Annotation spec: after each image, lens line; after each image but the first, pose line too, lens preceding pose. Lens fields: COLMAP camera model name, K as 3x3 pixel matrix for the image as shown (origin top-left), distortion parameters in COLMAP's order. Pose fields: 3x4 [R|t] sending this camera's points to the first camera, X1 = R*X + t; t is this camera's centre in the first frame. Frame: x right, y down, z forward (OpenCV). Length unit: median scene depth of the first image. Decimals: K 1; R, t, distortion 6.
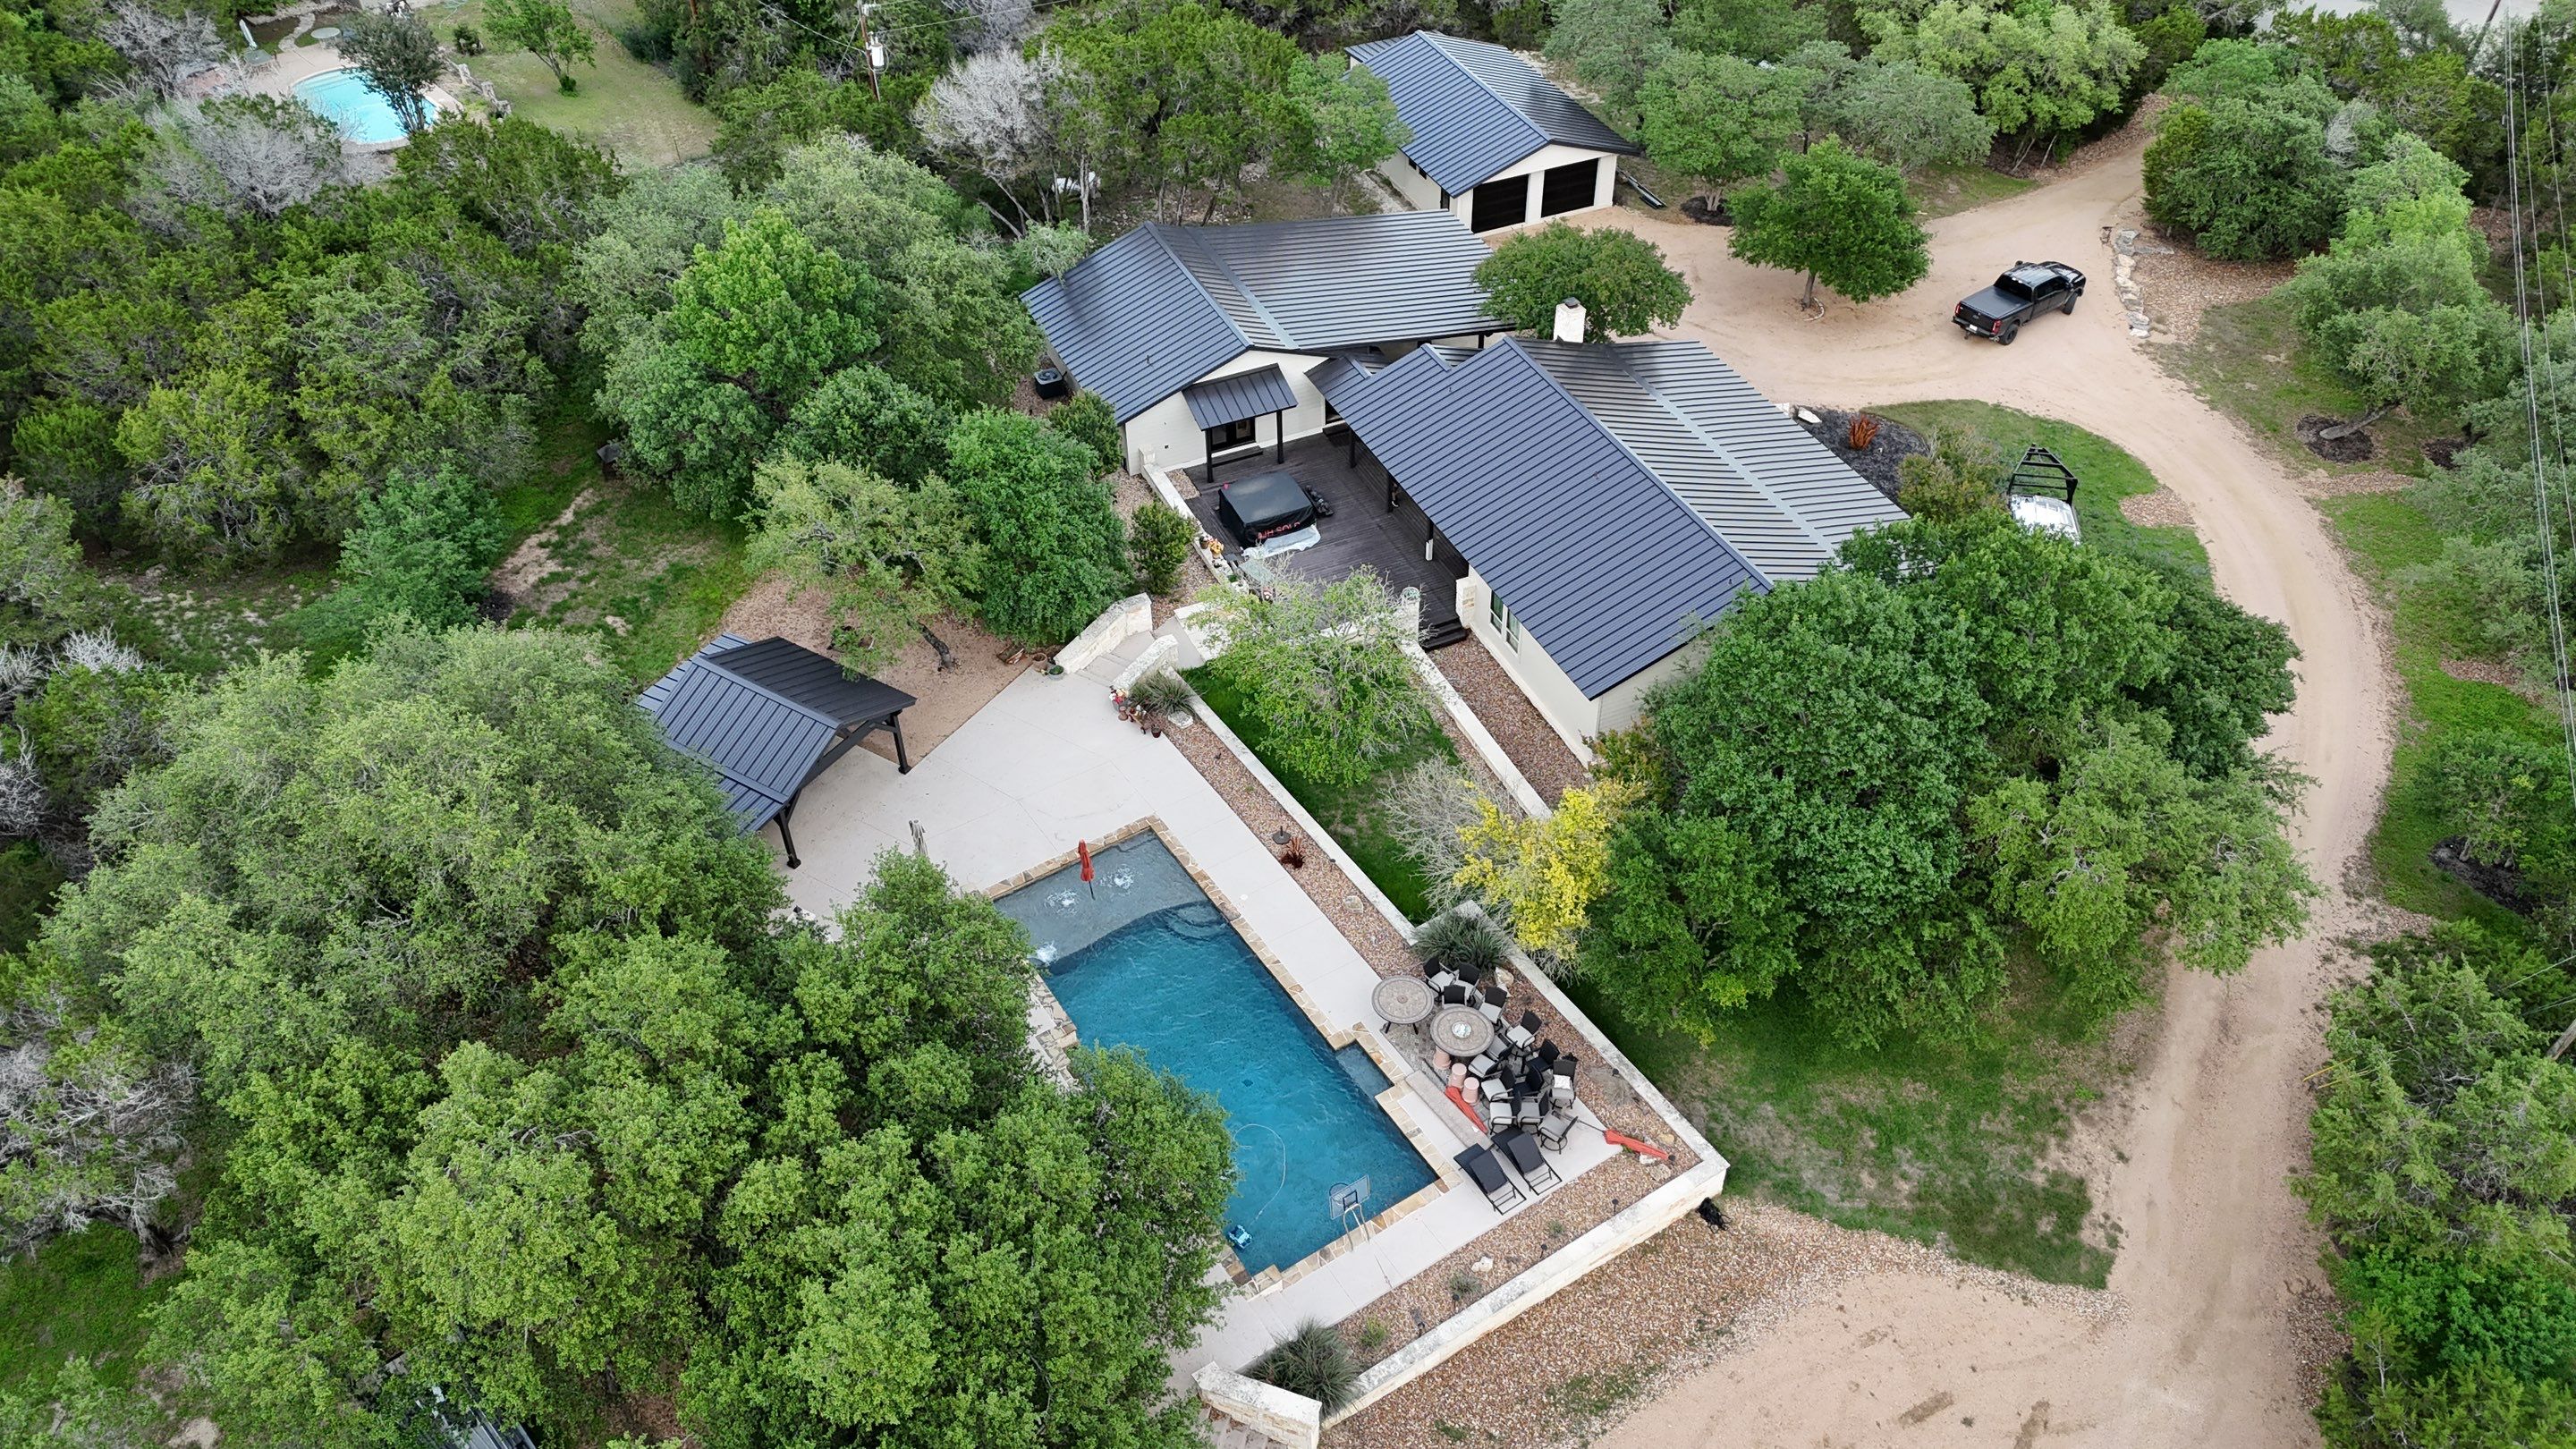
lens RADIAL K [[1922.2, 0, 1295.0], [0, 1922.2, 675.0], [0, 0, 1]] dist [0.055385, -0.005577]
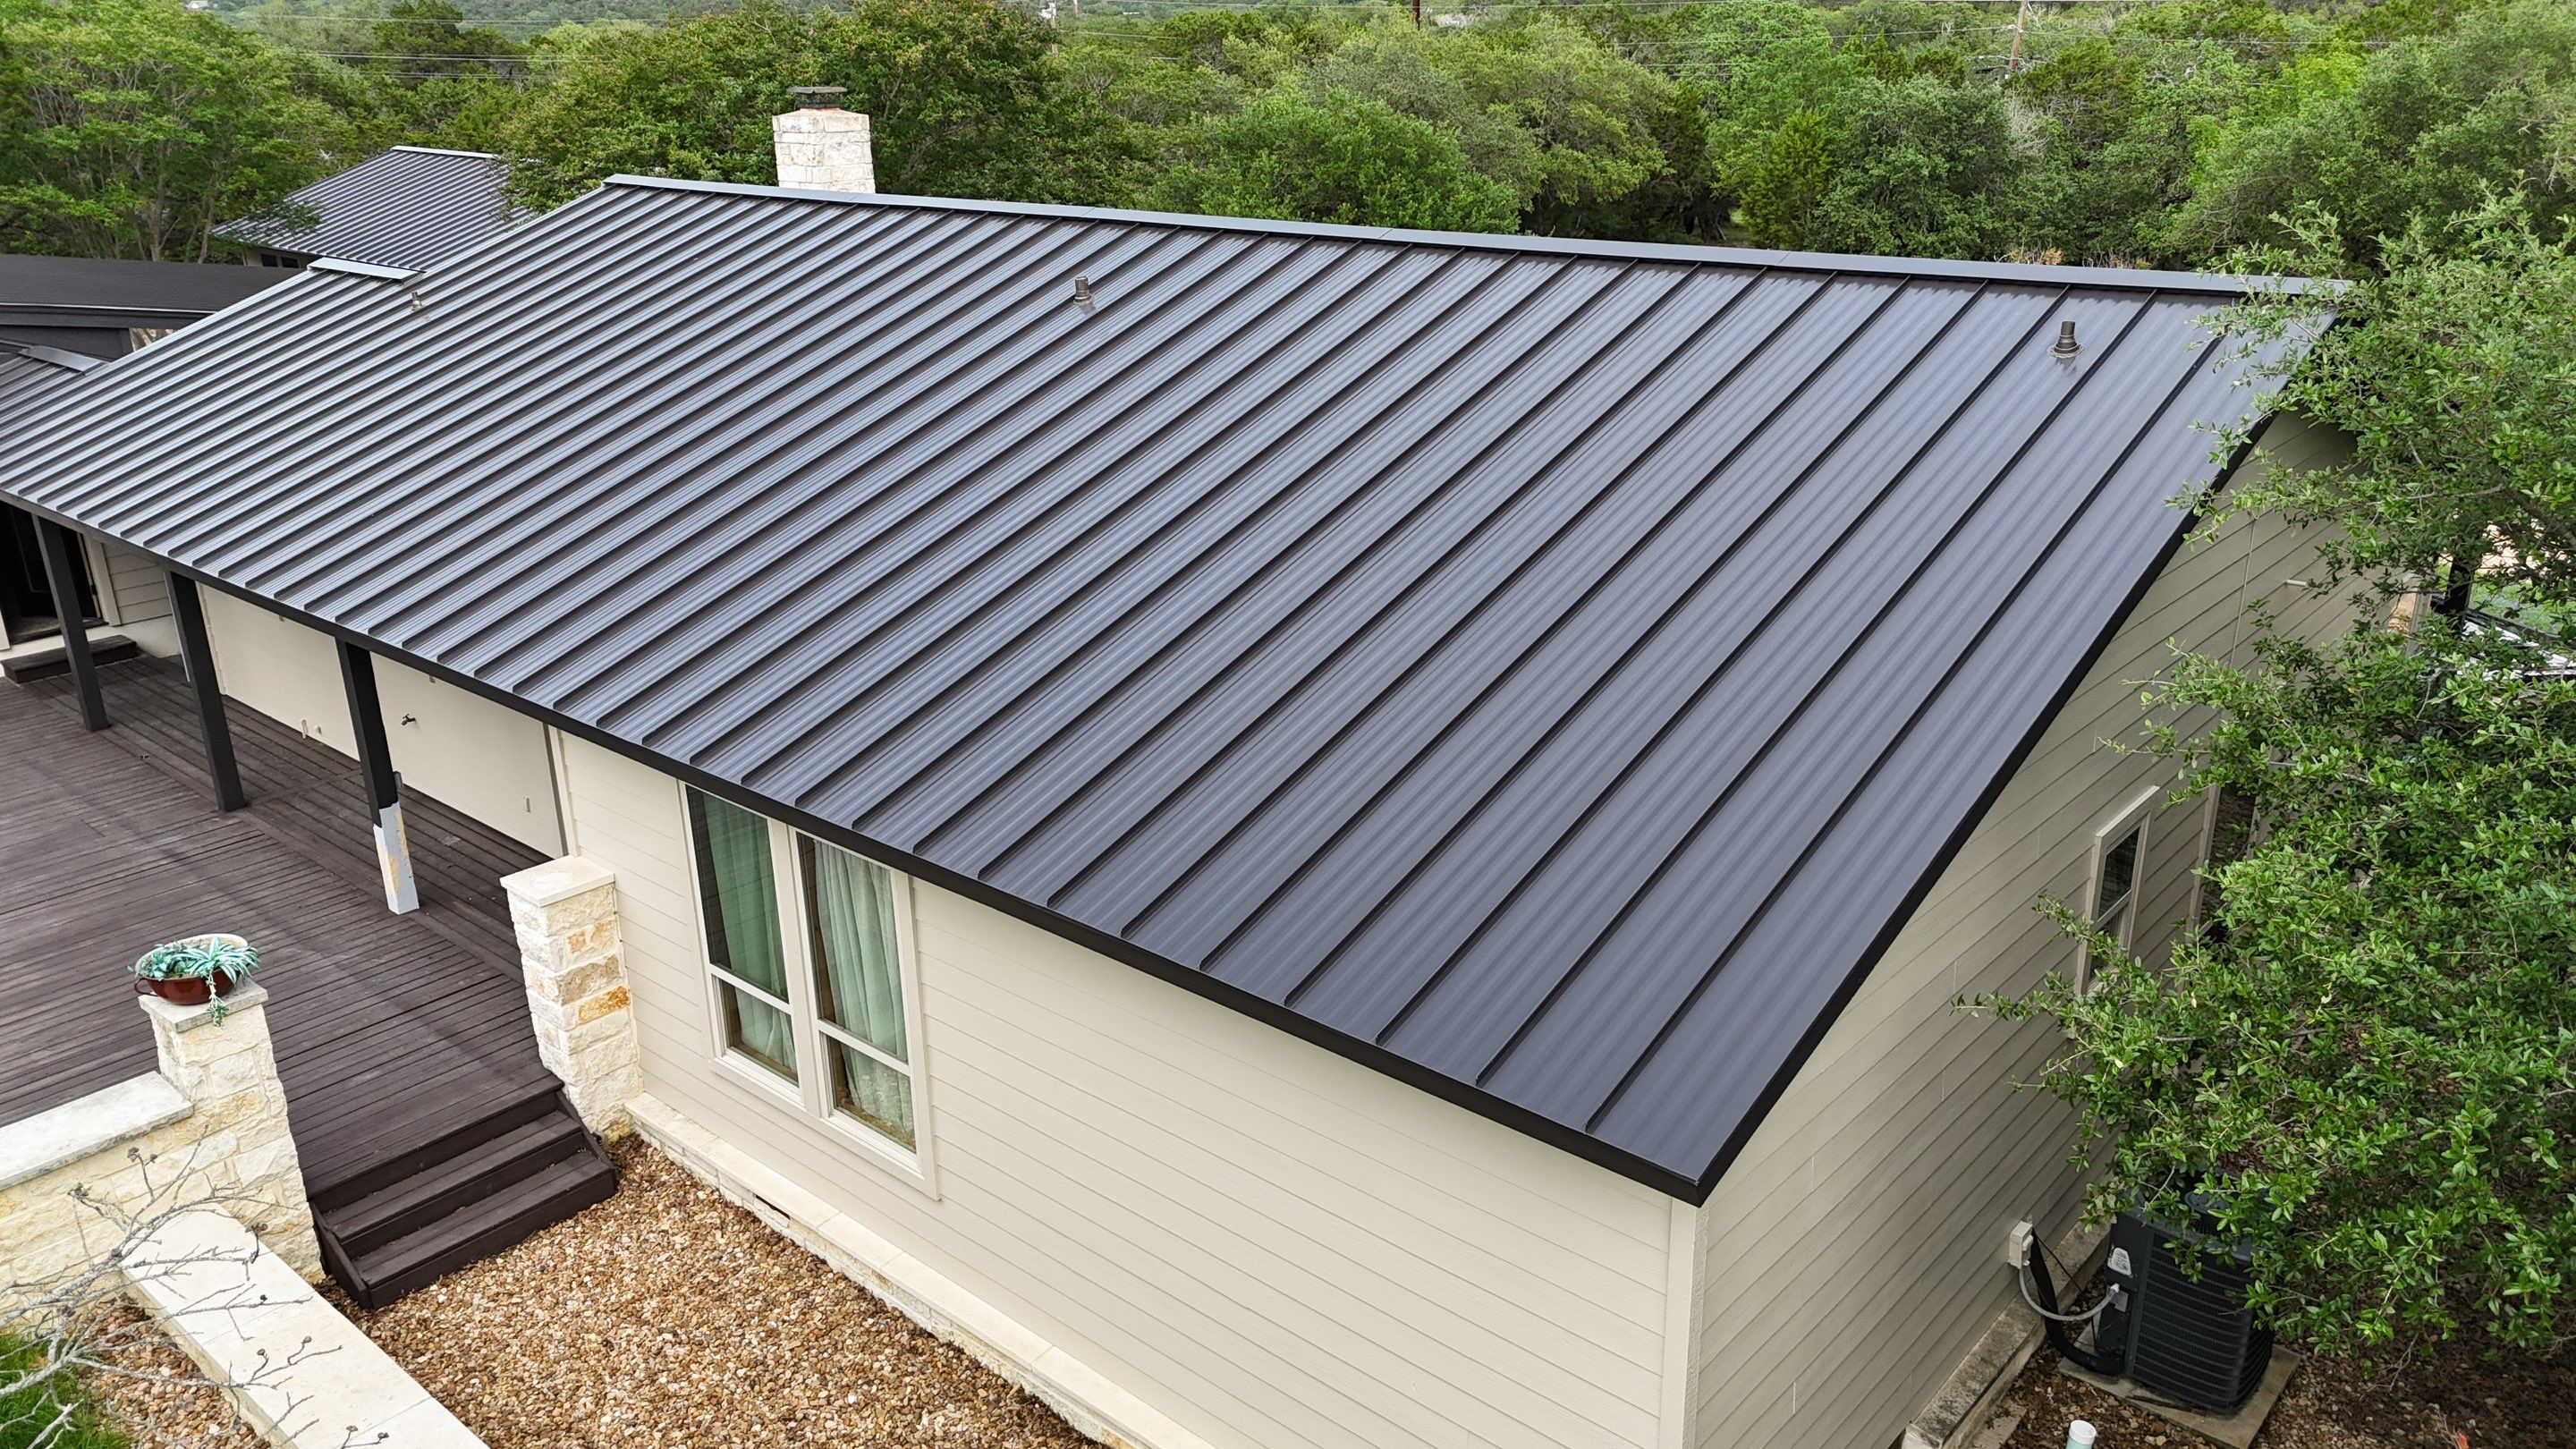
lens RADIAL K [[1922.2, 0, 1295.0], [0, 1922.2, 675.0], [0, 0, 1]] dist [0.055385, -0.005577]
pose [[0.909725, -0.152428, 0.386221, 0.083854], [0.280858, 0.910994, -0.302008, 0.011701], [-0.305810, 0.383217, 0.871564, 0.797305]]
